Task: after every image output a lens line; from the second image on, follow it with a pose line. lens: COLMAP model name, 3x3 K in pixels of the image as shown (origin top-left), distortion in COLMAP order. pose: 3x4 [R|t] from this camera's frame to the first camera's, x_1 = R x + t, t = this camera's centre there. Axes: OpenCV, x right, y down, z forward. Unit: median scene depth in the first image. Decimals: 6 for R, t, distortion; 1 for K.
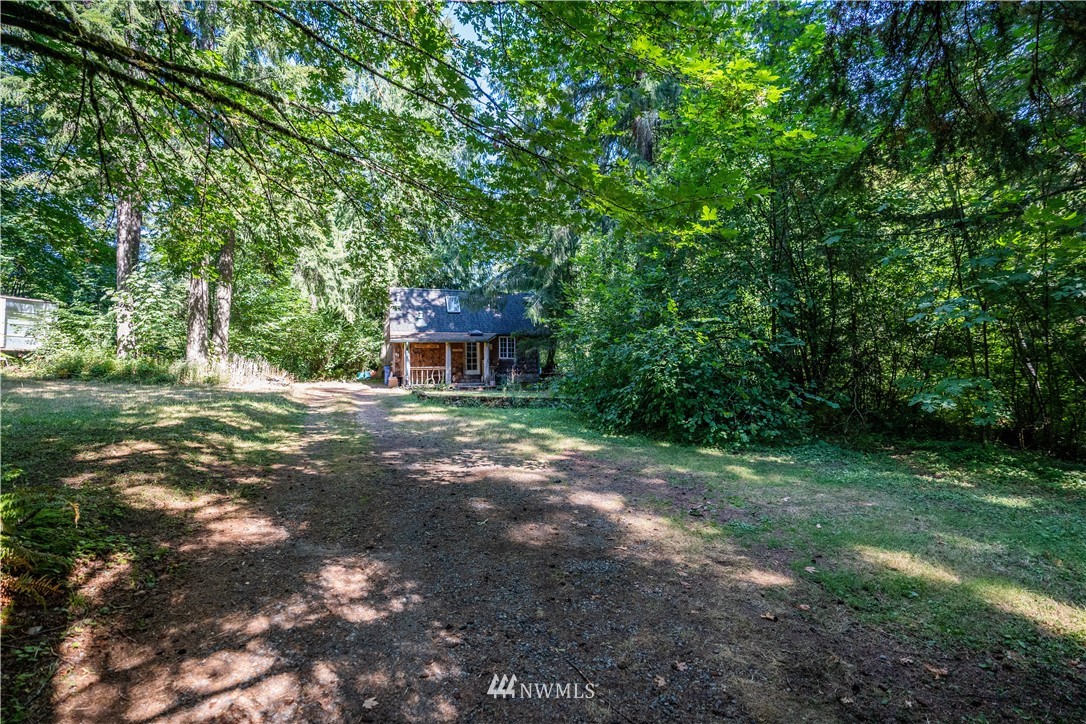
lens RADIAL K [[507.5, 0, 543.0], [0, 507.5, 362.0], [0, 0, 1]] dist [-0.072488, 0.026531]
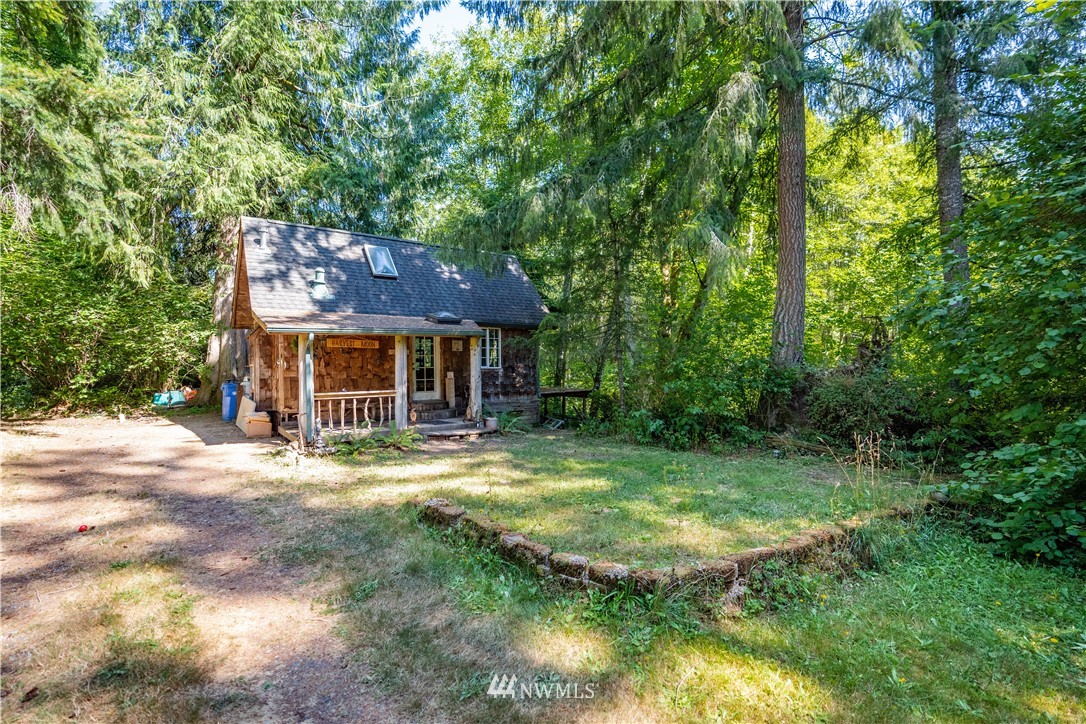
lens RADIAL K [[503.1, 0, 518.2], [0, 503.1, 357.9], [0, 0, 1]] dist [-0.004519, -0.000187]
pose [[0.955525, 0.008088, 0.294800, -0.200916], [-0.006918, 0.999964, -0.005011, -0.015664], [-0.294830, 0.002749, 0.955546, 0.493849]]
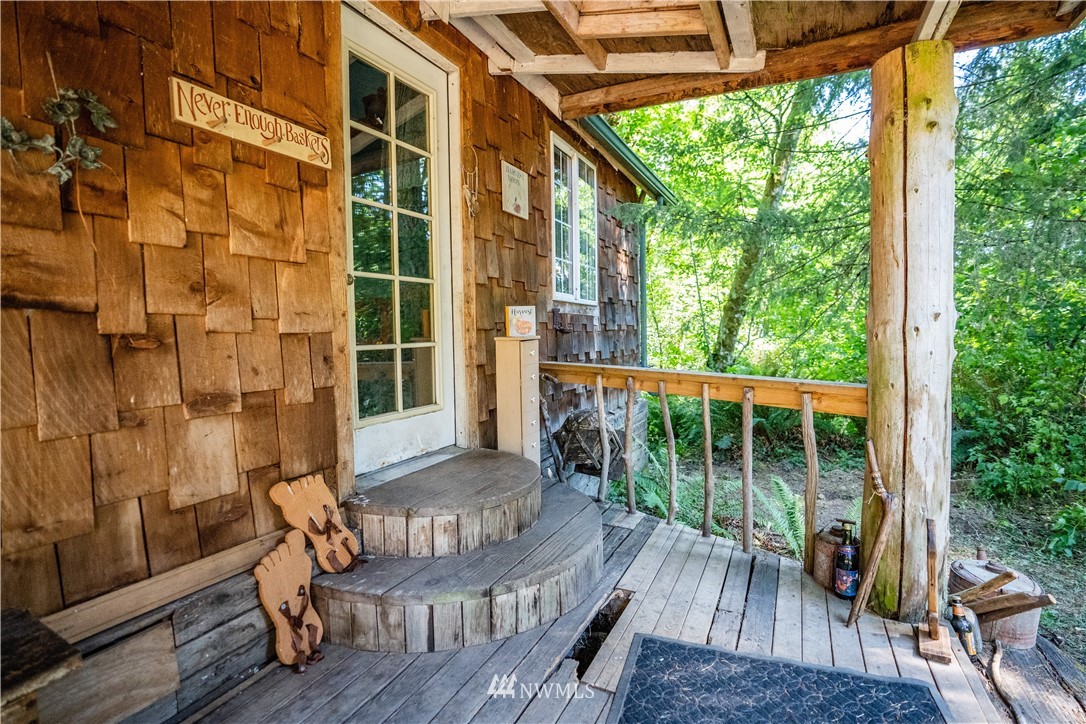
lens RADIAL K [[515.0, 0, 543.0], [0, 515.0, 362.0], [0, 0, 1]] dist [-0.089256, 0.037981]
pose [[0.692318, -0.039691, 0.720500, -0.188437], [-0.007981, 0.998004, 0.062647, 0.001128], [-0.721548, -0.049122, 0.690619, 0.924390]]
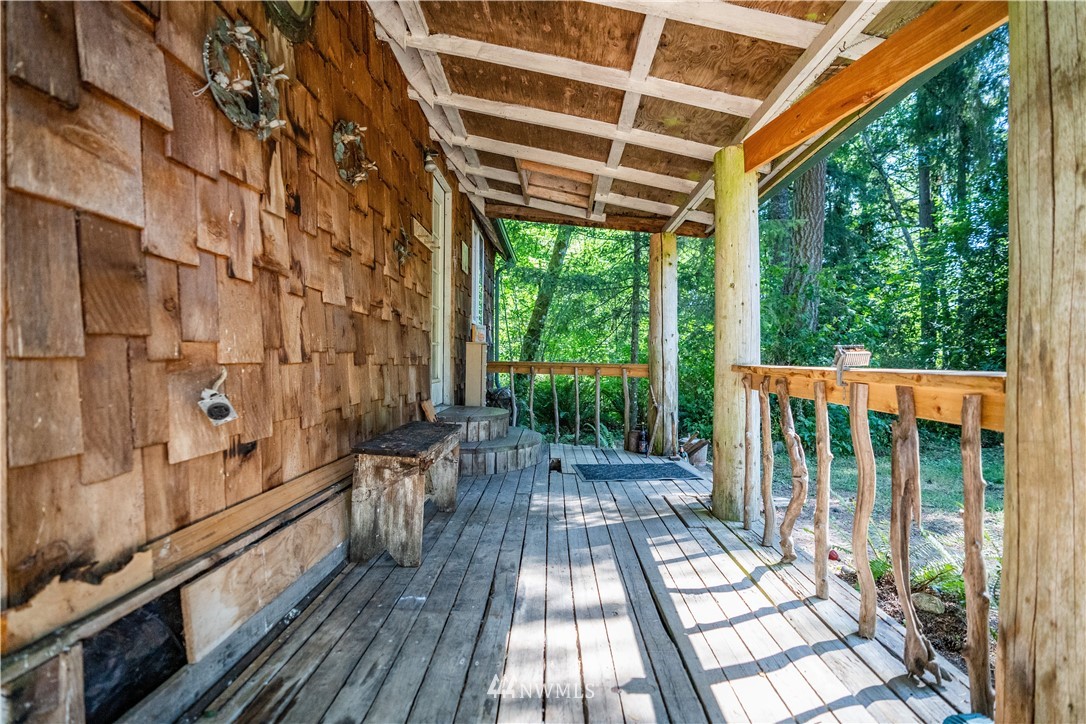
lens RADIAL K [[507.5, 0, 543.0], [0, 507.5, 362.0], [0, 0, 1]] dist [-0.072488, 0.026531]
pose [[0.314029, 0.015340, 0.949289, -0.283454], [-0.029351, 0.999548, -0.006442, 0.010163], [-0.948959, -0.025839, 0.314338, 0.919522]]
